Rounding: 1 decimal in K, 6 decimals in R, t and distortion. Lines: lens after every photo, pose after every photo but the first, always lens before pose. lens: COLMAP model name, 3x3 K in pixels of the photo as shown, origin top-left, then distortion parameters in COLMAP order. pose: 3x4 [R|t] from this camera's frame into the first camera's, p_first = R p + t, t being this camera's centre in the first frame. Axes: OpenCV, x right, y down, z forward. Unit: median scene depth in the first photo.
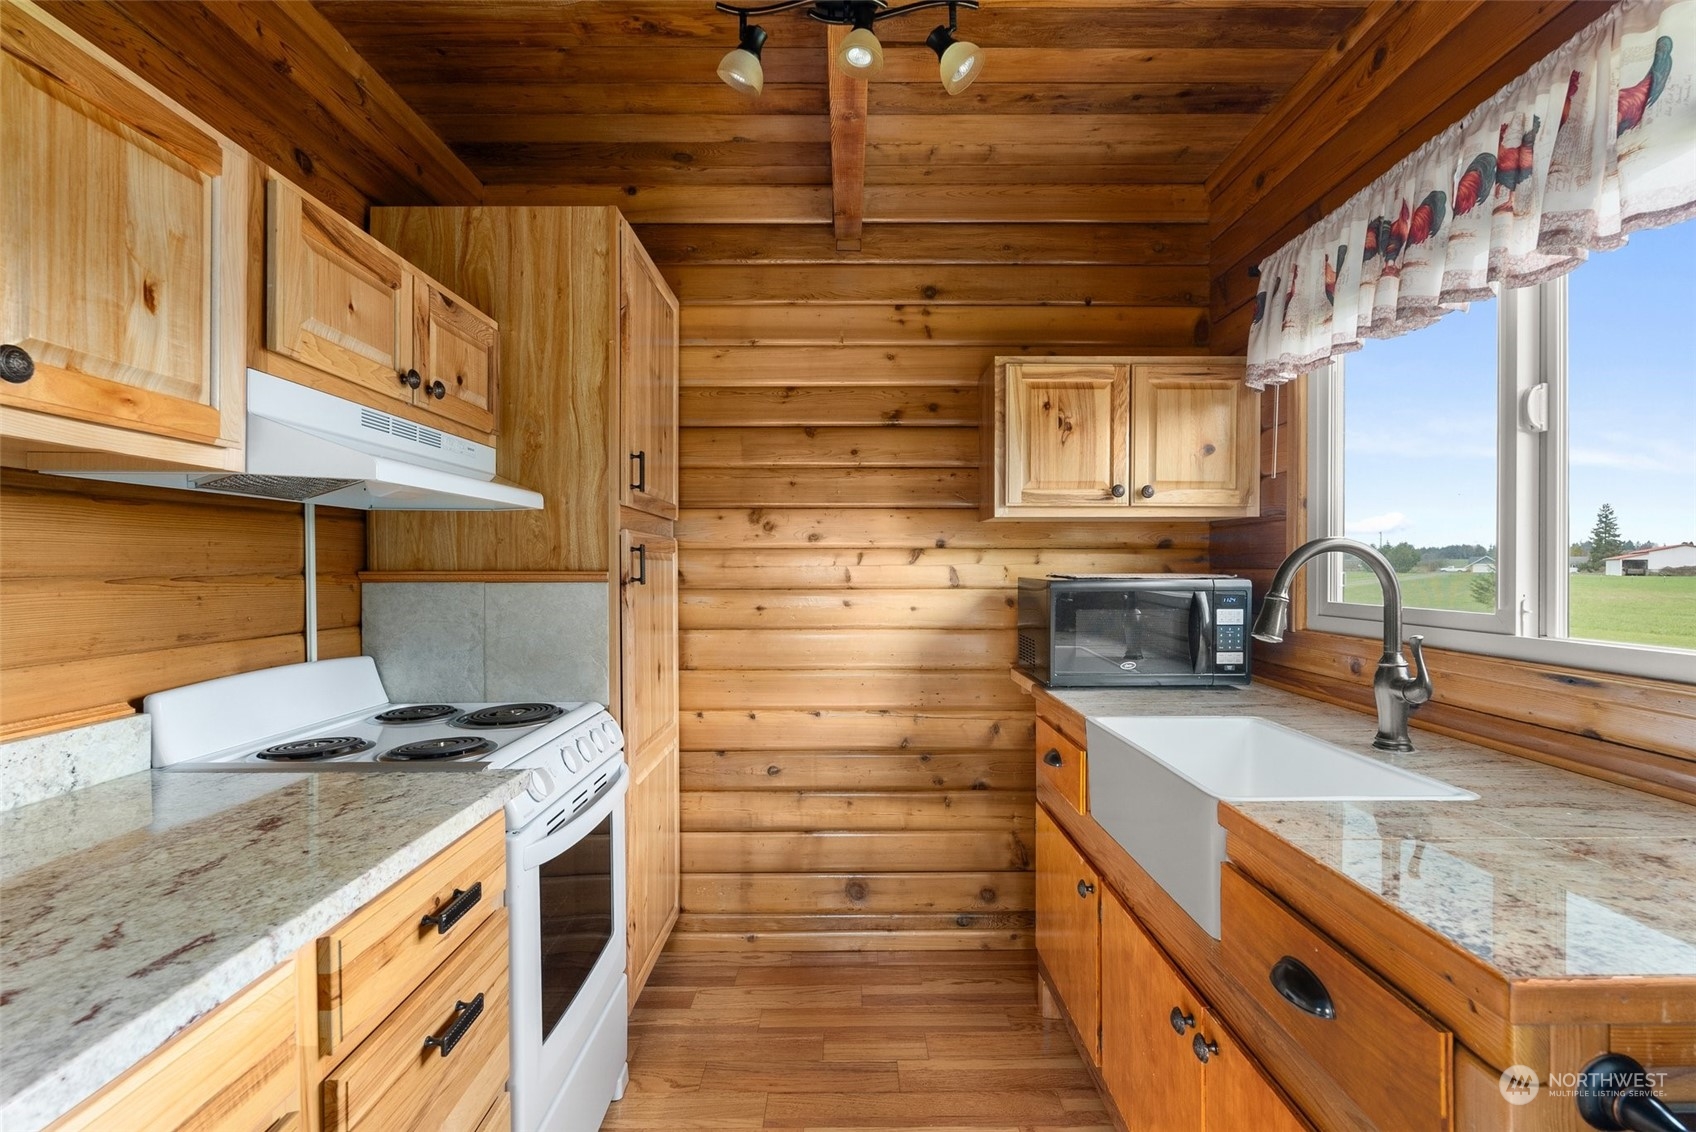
lens RADIAL K [[769.7, 0, 854.6], [0, 769.7, 570.1], [0, 0, 1]] dist [-0.002174, -0.000381]
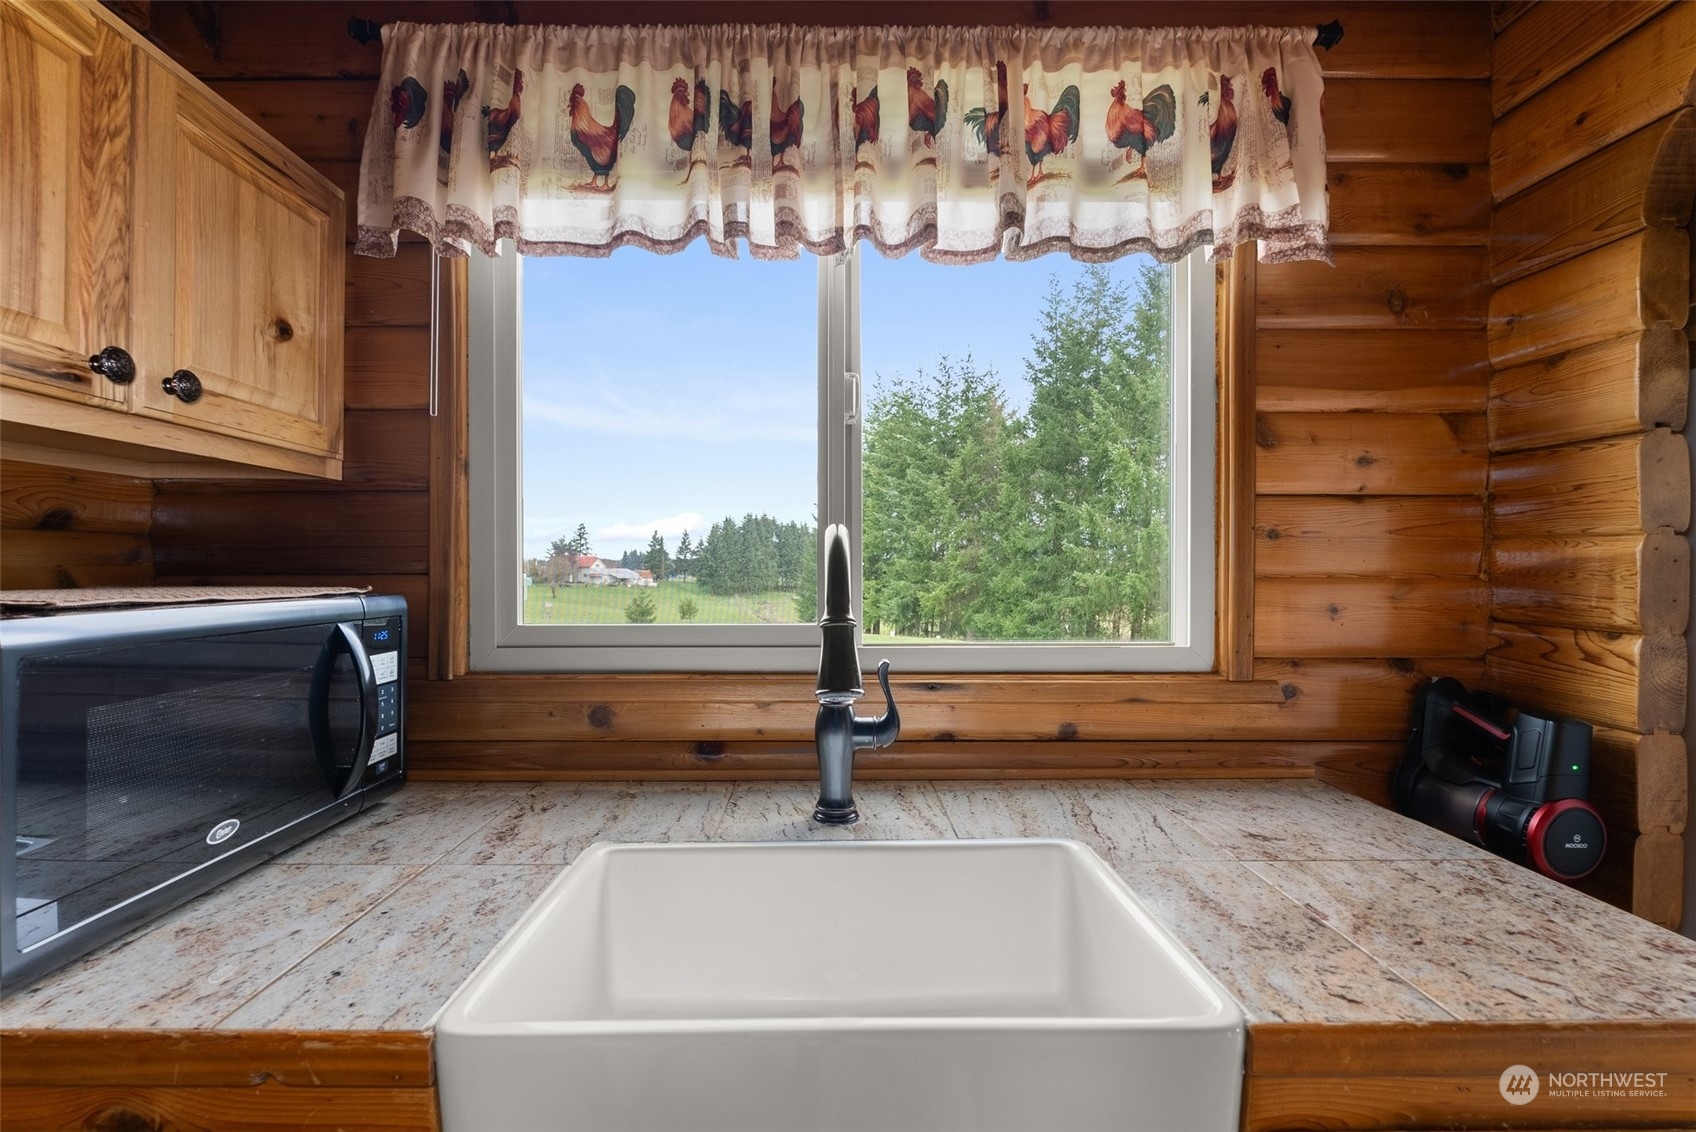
lens RADIAL K [[749.4, 0, 841.7], [0, 749.4, 575.4], [0, 0, 1]] dist [0.000925, 0.000120]
pose [[0.007167, -0.008395, 0.999939, -0.015219], [0.006393, 0.999945, 0.008349, -0.004875], [-0.999954, 0.006332, 0.007220, 0.745693]]
